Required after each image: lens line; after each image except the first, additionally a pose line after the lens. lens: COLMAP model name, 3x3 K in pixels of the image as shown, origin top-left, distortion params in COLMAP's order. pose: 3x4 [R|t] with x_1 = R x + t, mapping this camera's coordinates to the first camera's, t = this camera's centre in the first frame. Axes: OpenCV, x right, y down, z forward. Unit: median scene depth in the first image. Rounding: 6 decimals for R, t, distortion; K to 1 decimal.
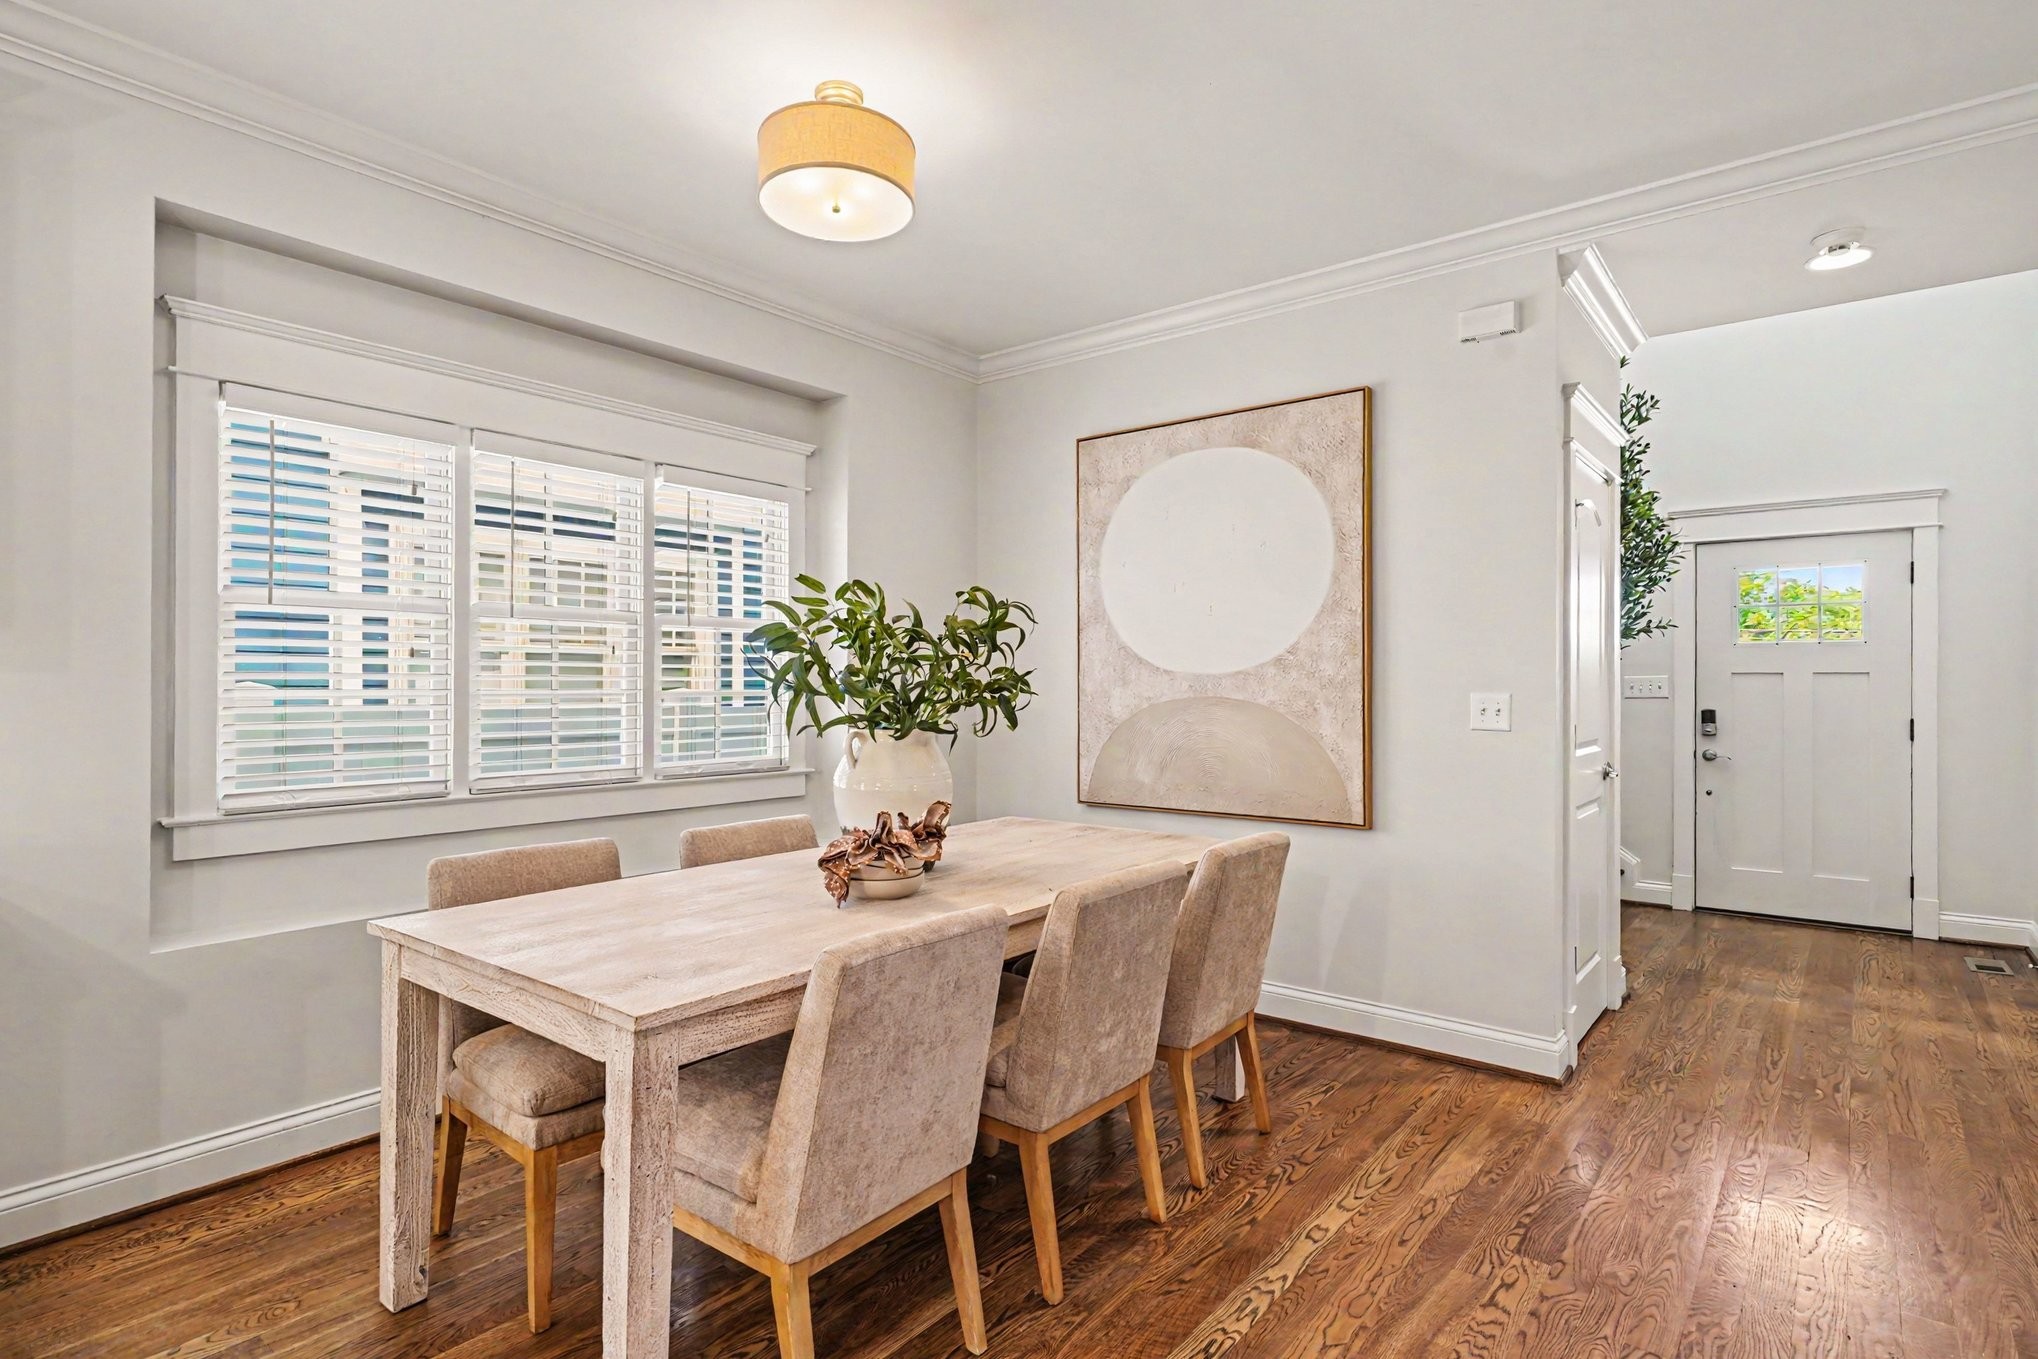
lens RADIAL K [[1011.4, 0, 1019.0], [0, 1011.4, 679.5], [0, 0, 1]] dist [-0.001165, 0.000105]
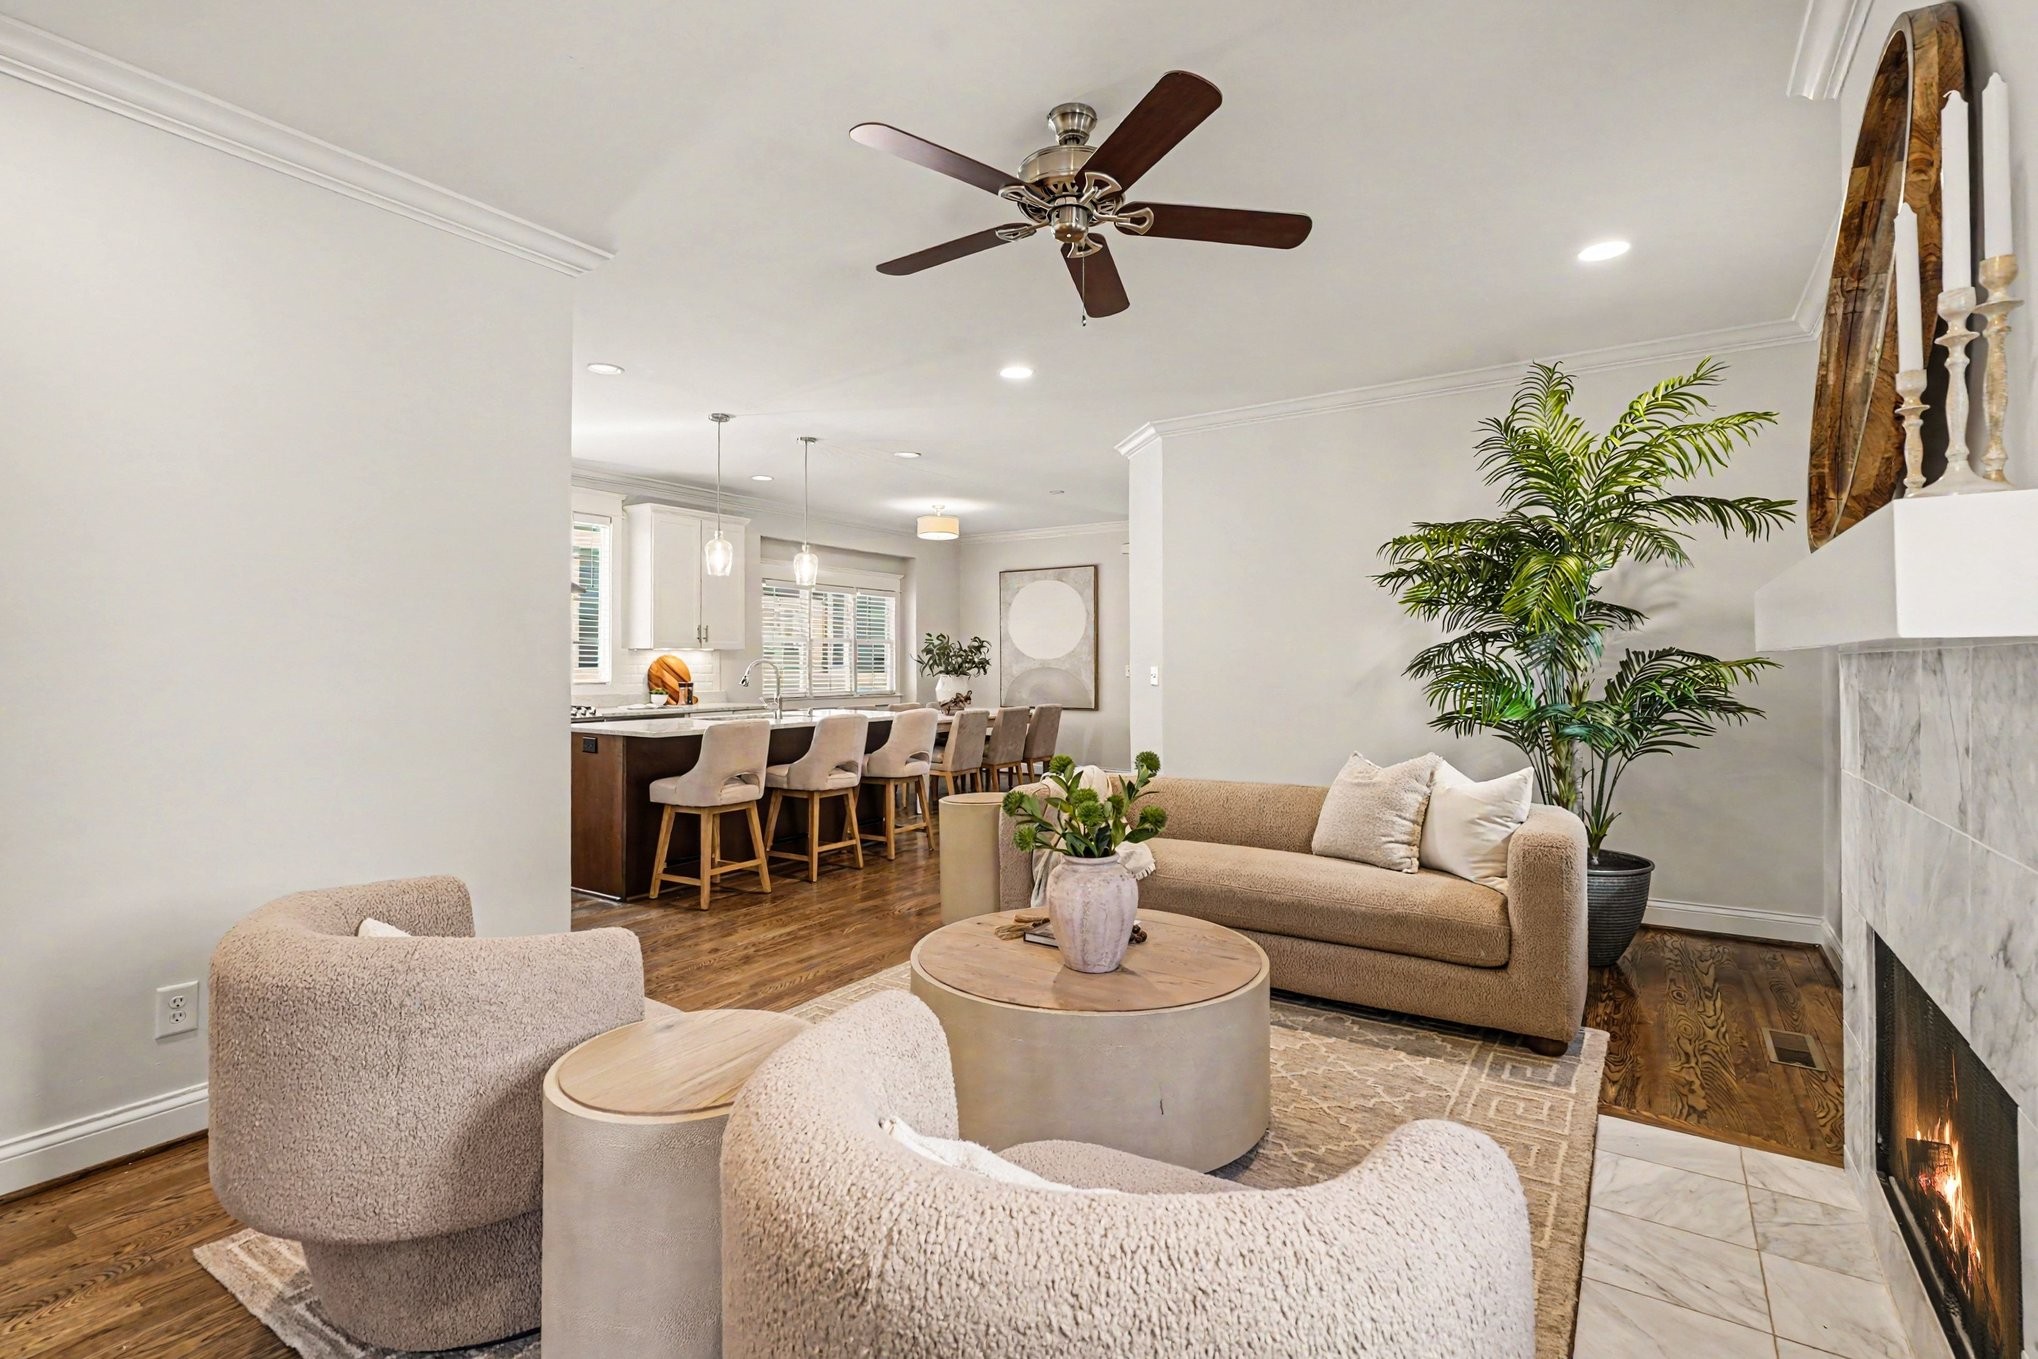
lens RADIAL K [[1003.3, 0, 1012.0], [0, 1003.3, 660.3], [0, 0, 1]] dist [0.000269, -0.017515]
pose [[0.996490, 0.000496, 0.083712, -0.202417], [-0.000713, 0.999996, 0.002558, -0.012167], [-0.083711, -0.002608, 0.996487, -2.518345]]
